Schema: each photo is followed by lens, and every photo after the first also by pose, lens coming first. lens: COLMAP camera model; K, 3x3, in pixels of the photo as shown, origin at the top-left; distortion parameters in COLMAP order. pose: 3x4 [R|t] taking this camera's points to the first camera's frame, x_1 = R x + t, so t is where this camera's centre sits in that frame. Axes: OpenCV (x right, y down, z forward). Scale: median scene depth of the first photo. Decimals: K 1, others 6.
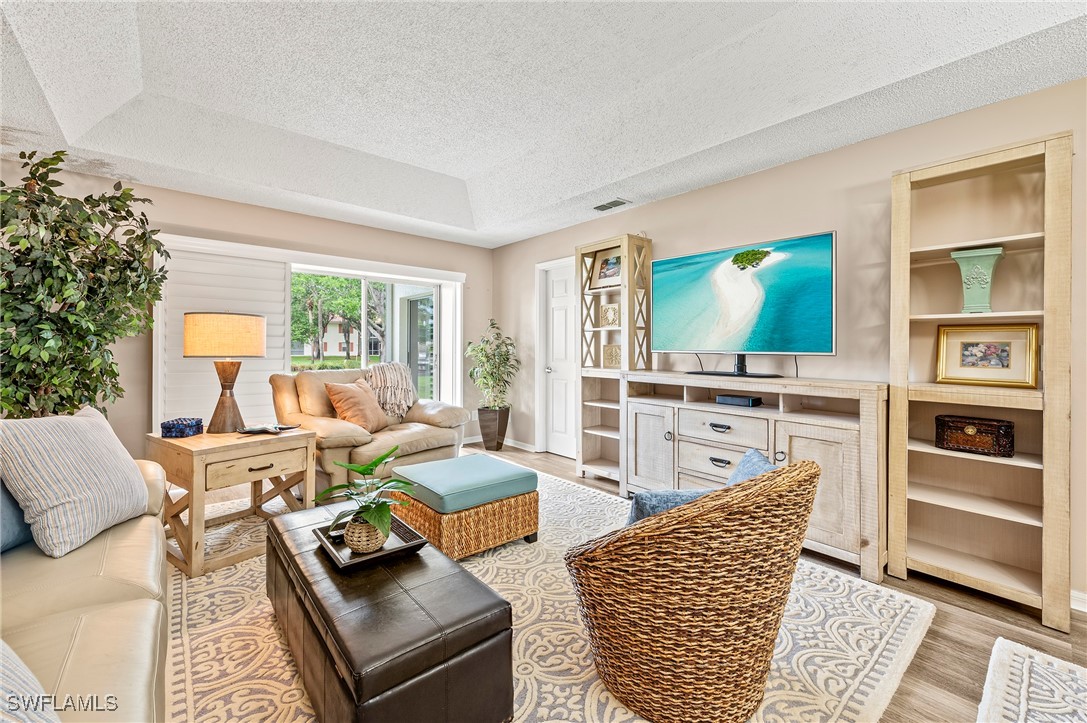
lens RADIAL K [[453.4, 0, 544.9], [0, 453.4, 344.5], [0, 0, 1]] dist [0.067101, -0.000002]
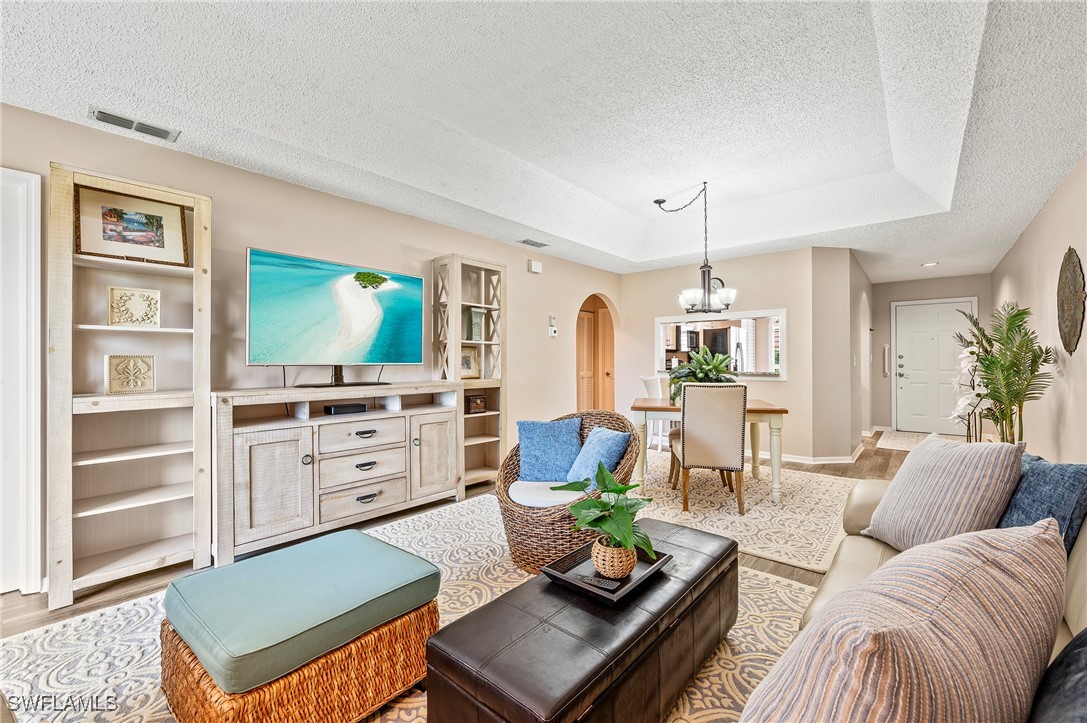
lens RADIAL K [[447.1, 0, 543.5], [0, 447.1, 361.5], [0, 0, 1]] dist [-0.001031, -0.000061]
pose [[-0.128202, -0.001468, 0.991747, -0.671413], [-0.001119, 0.999998, 0.001336, 0.011009], [-0.991747, -0.000939, -0.128203, 0.695072]]
